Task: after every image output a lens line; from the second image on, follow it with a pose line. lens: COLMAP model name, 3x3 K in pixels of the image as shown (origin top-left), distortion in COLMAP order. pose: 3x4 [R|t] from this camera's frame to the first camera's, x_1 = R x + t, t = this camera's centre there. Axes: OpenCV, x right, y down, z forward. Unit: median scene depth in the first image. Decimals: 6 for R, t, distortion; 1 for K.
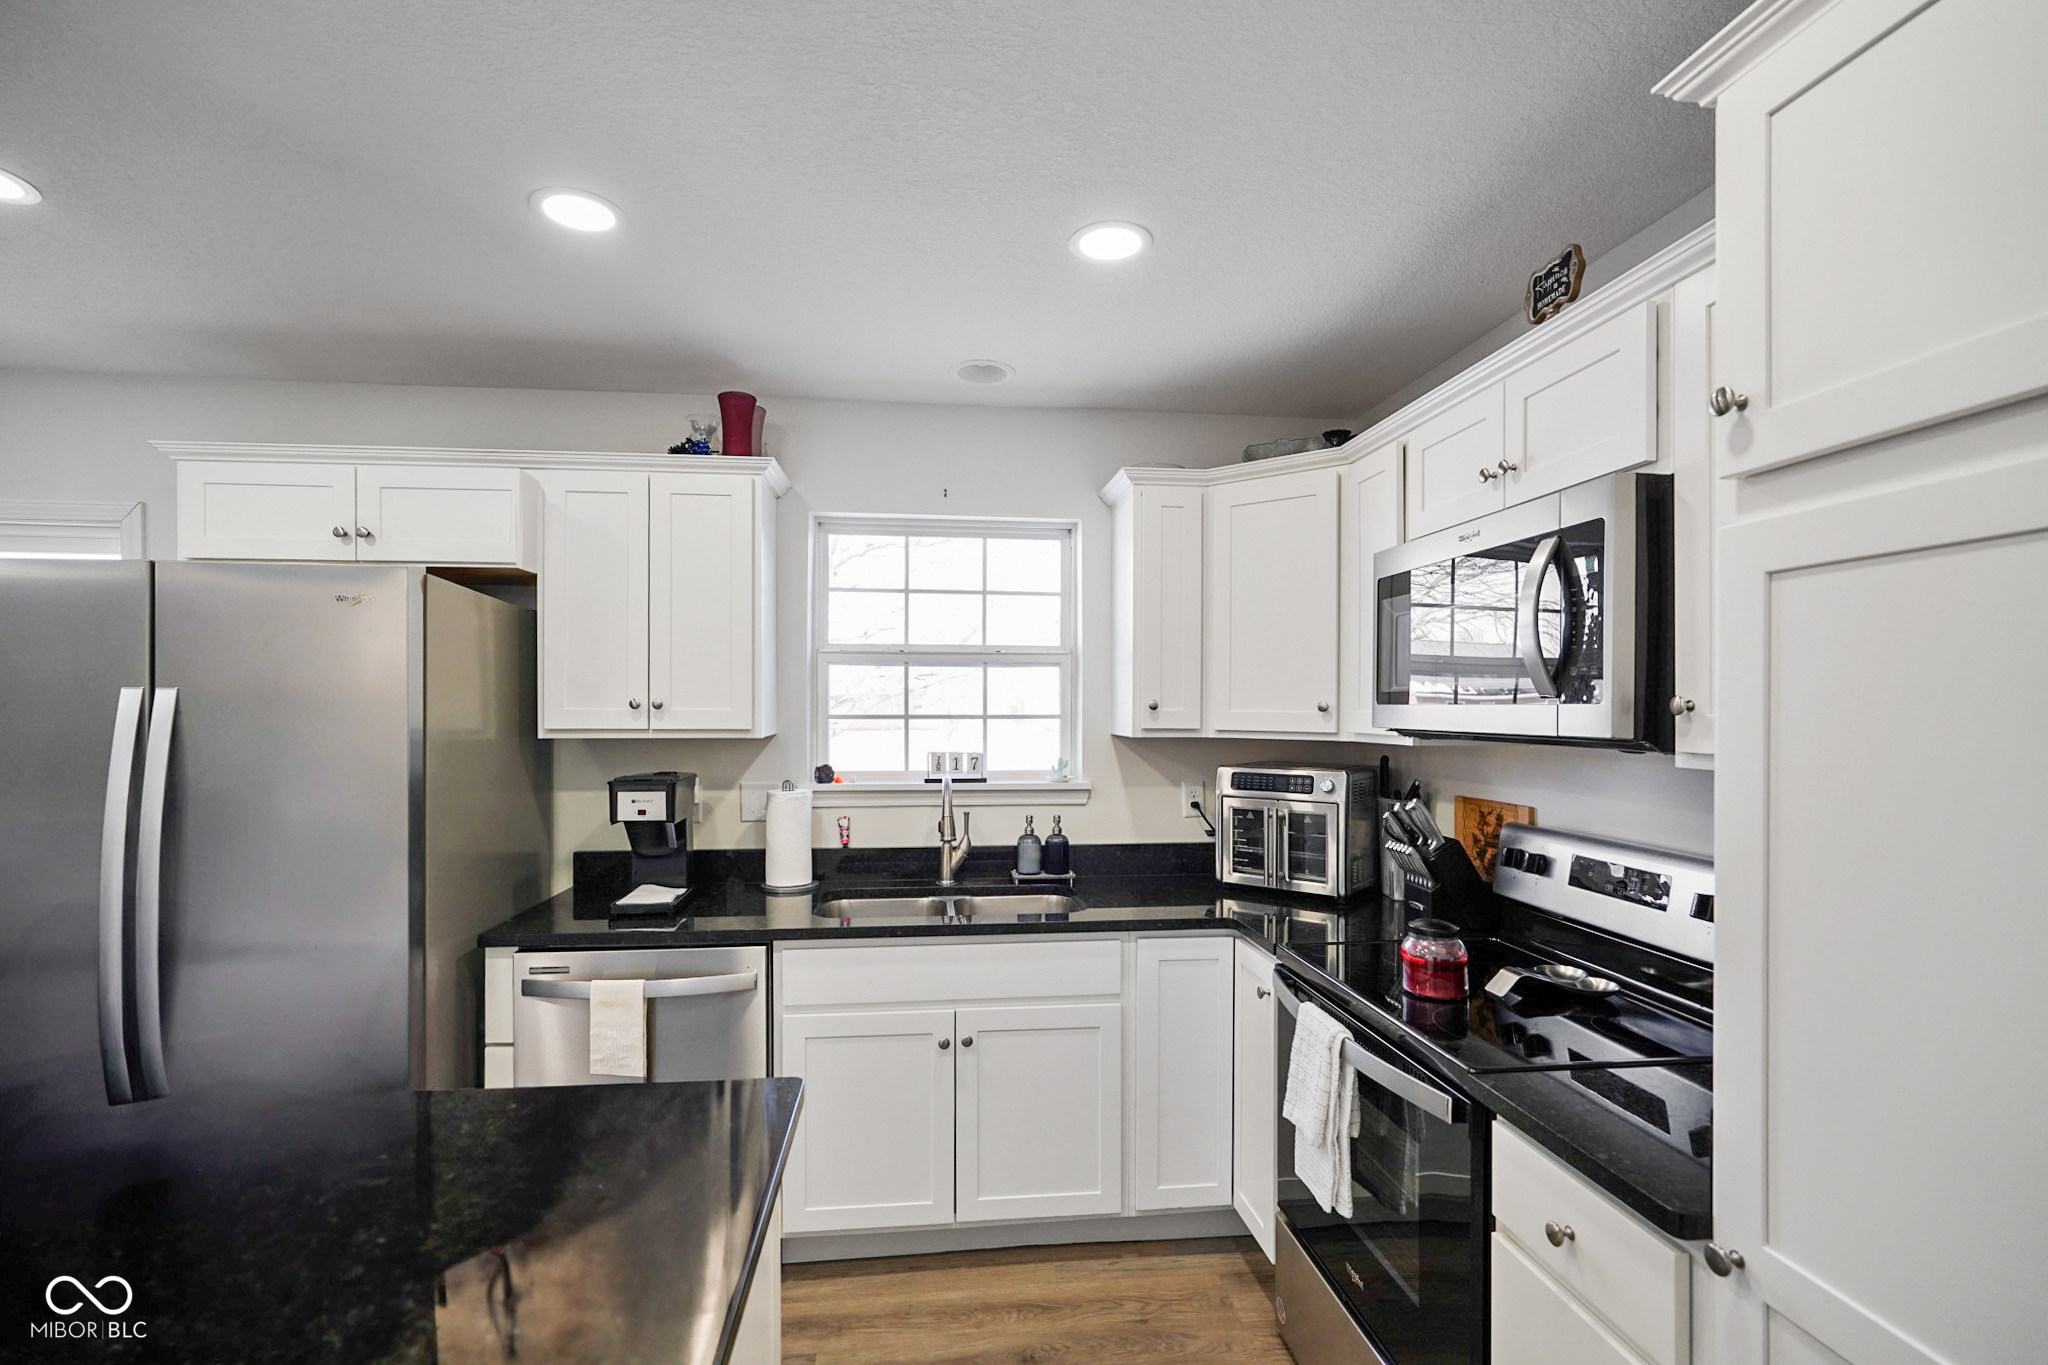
lens RADIAL K [[920.3, 0, 1019.2], [0, 920.3, 707.4], [0, 0, 1]] dist [-0.009684, 0.000414]
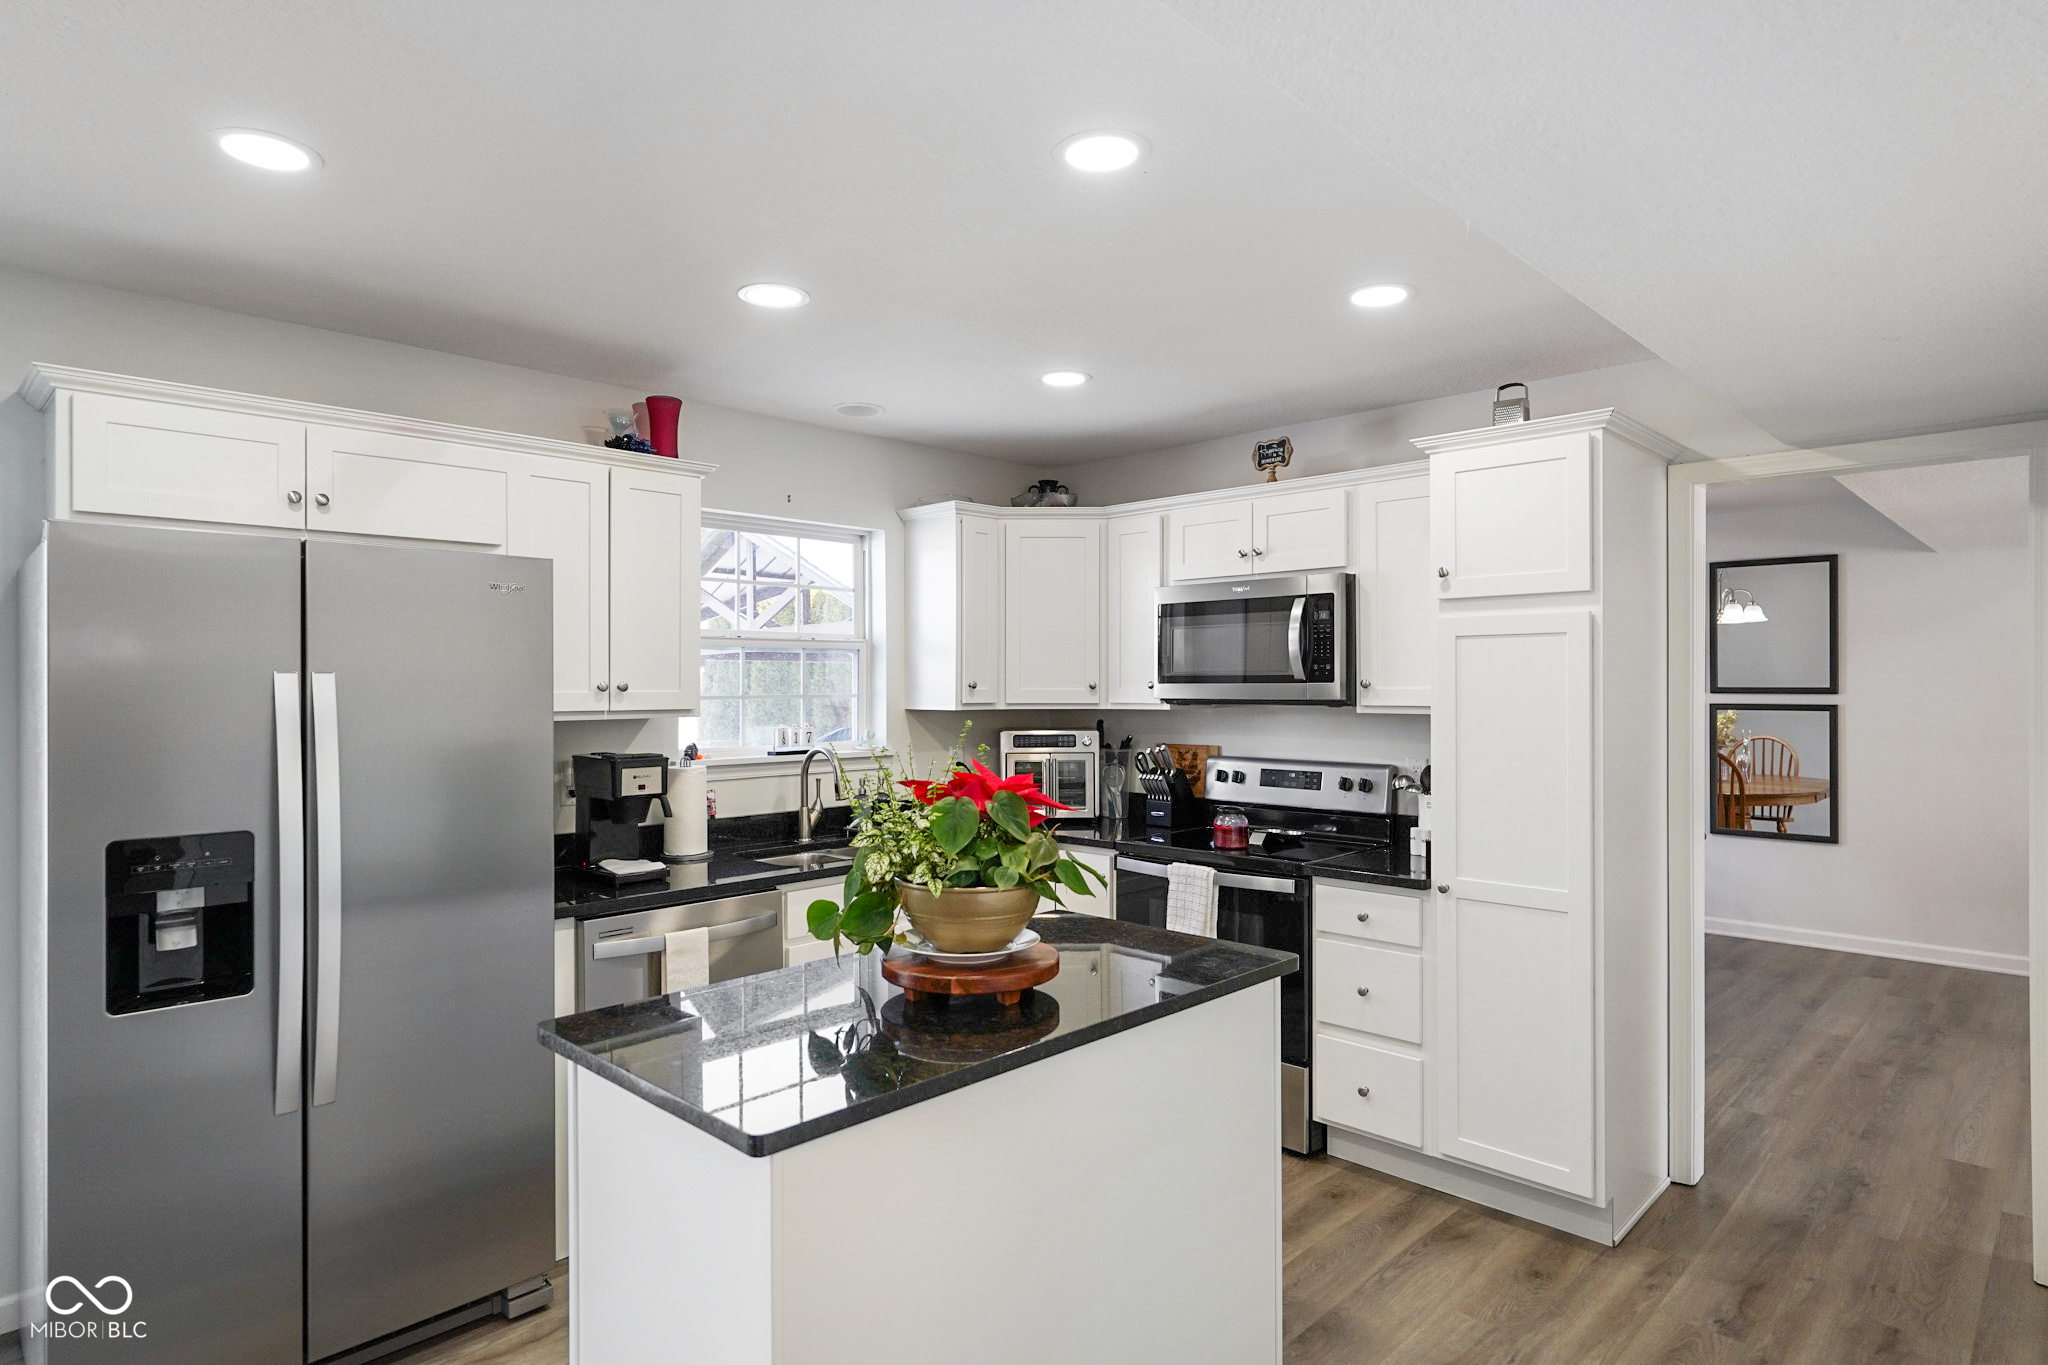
lens RADIAL K [[1125.5, 0, 1024.0], [0, 1125.5, 682.5], [0, 0, 1]] dist [-0.001187, -0.000233]
pose [[0.773900, -0.004368, 0.633292, -0.789339], [0.006220, 0.999980, -0.000704, -0.004318], [-0.633277, 0.004483, 0.773912, -0.271764]]
